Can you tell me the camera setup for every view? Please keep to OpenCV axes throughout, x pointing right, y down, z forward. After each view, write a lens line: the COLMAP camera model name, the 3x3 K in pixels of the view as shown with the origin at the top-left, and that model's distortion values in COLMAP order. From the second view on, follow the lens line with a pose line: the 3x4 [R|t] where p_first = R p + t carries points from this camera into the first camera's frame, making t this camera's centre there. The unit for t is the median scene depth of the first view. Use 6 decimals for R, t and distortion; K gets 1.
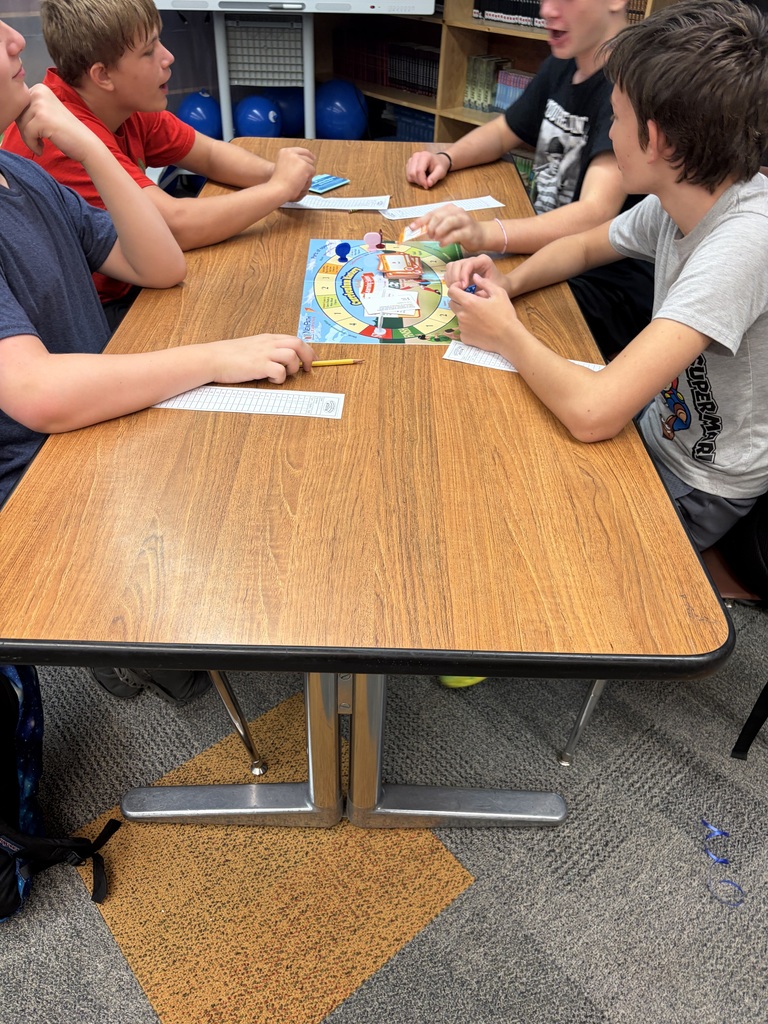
lens RADIAL K [[764.7, 0, 379.7], [0, 764.7, 513.2], [0, 0, 1]] dist [0.022952, -0.037411]
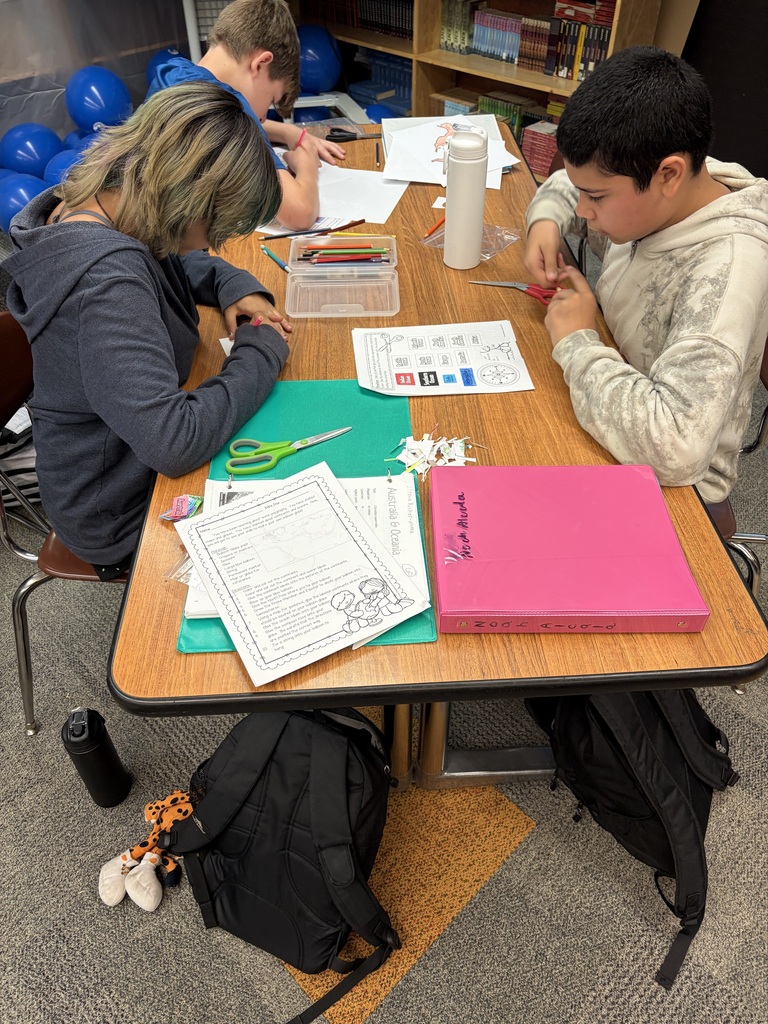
lens RADIAL K [[764.7, 0, 385.9], [0, 764.7, 513.1], [0, 0, 1]] dist [0.022952, -0.037411]
pose [[0.996262, -0.080799, 0.030555, -0.099127], [0.077160, 0.991392, 0.105775, -0.127182], [-0.038838, -0.103022, 0.993921, -0.095094]]
